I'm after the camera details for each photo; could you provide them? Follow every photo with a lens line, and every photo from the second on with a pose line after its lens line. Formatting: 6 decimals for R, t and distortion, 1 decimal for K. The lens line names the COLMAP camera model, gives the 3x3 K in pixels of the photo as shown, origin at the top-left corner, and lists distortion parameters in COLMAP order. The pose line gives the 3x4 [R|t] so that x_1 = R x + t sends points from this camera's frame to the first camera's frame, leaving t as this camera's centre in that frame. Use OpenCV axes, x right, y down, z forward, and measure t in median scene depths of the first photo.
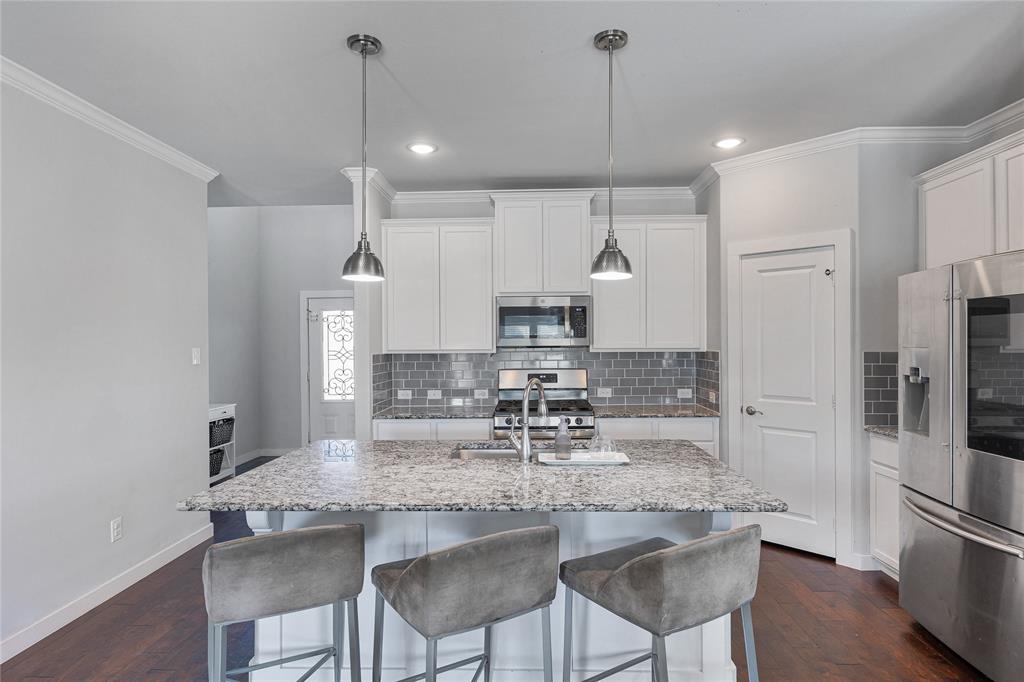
lens RADIAL K [[571.4, 0, 512.0], [0, 571.4, 341.0], [0, 0, 1]] dist [0.002105, 0.000291]
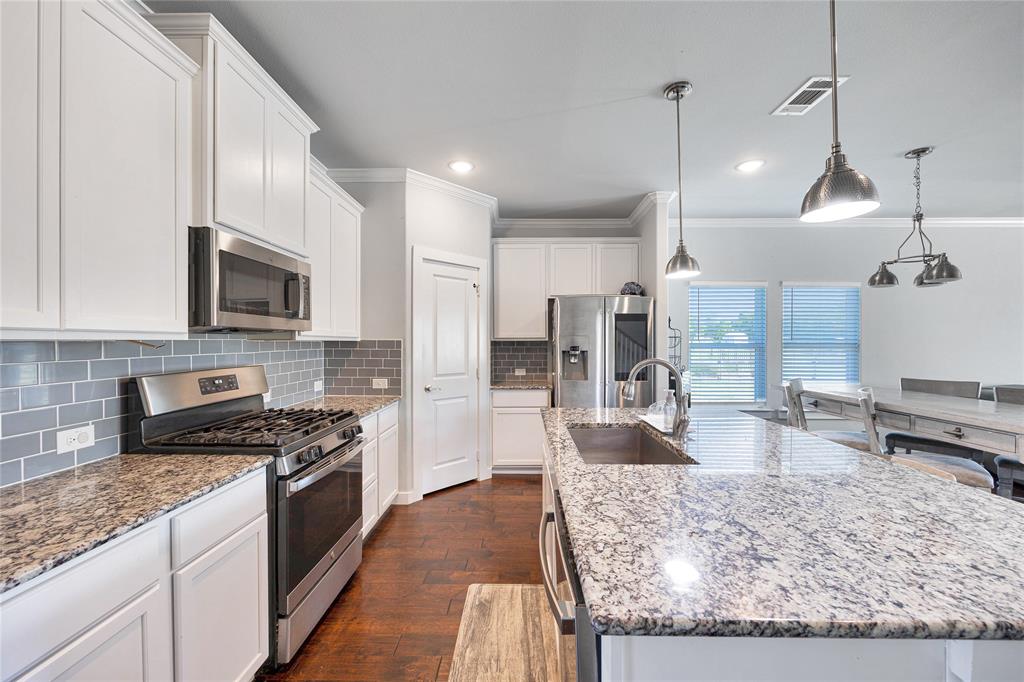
lens RADIAL K [[400.0, 0, 512.0], [0, 400.0, 341.0], [0, 0, 1]] dist [-0.001813, -0.000535]
pose [[-0.020565, 0.007877, 0.999757, -0.415969], [-0.004198, 0.999959, -0.007965, 0.026161], [-0.999780, -0.004361, -0.020531, 0.807410]]
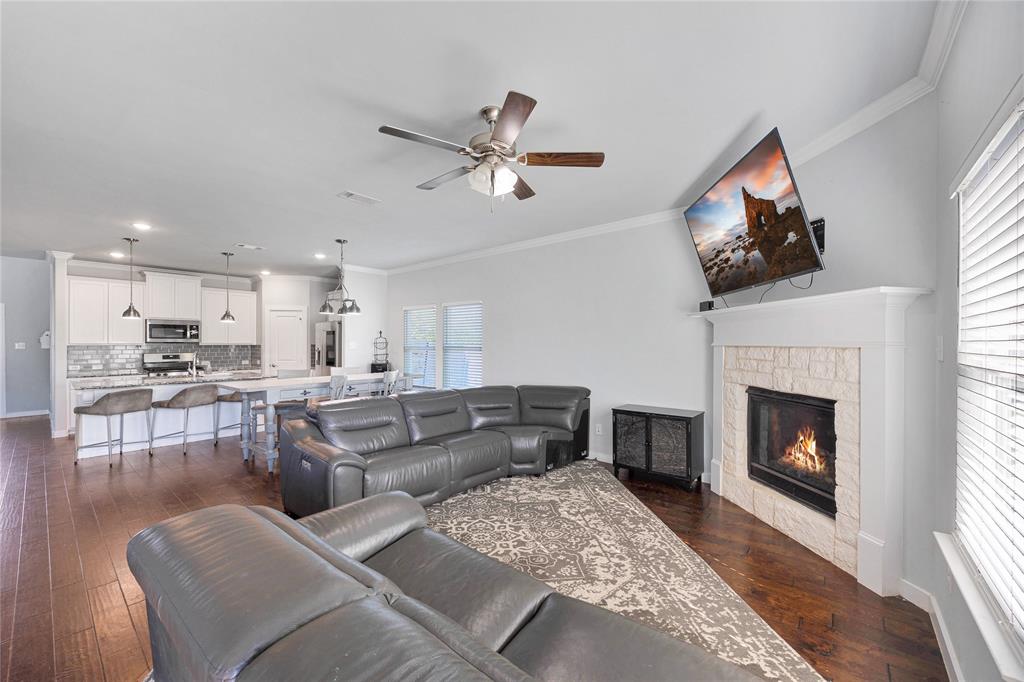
lens RADIAL K [[400.0, 0, 512.0], [0, 400.0, 341.0], [0, 0, 1]] dist [-0.001813, -0.000535]
pose [[0.615886, 0.010447, 0.787766, -0.395915], [-0.005129, 0.999944, -0.009252, 0.012723], [-0.787819, 0.001658, 0.615905, -1.097585]]
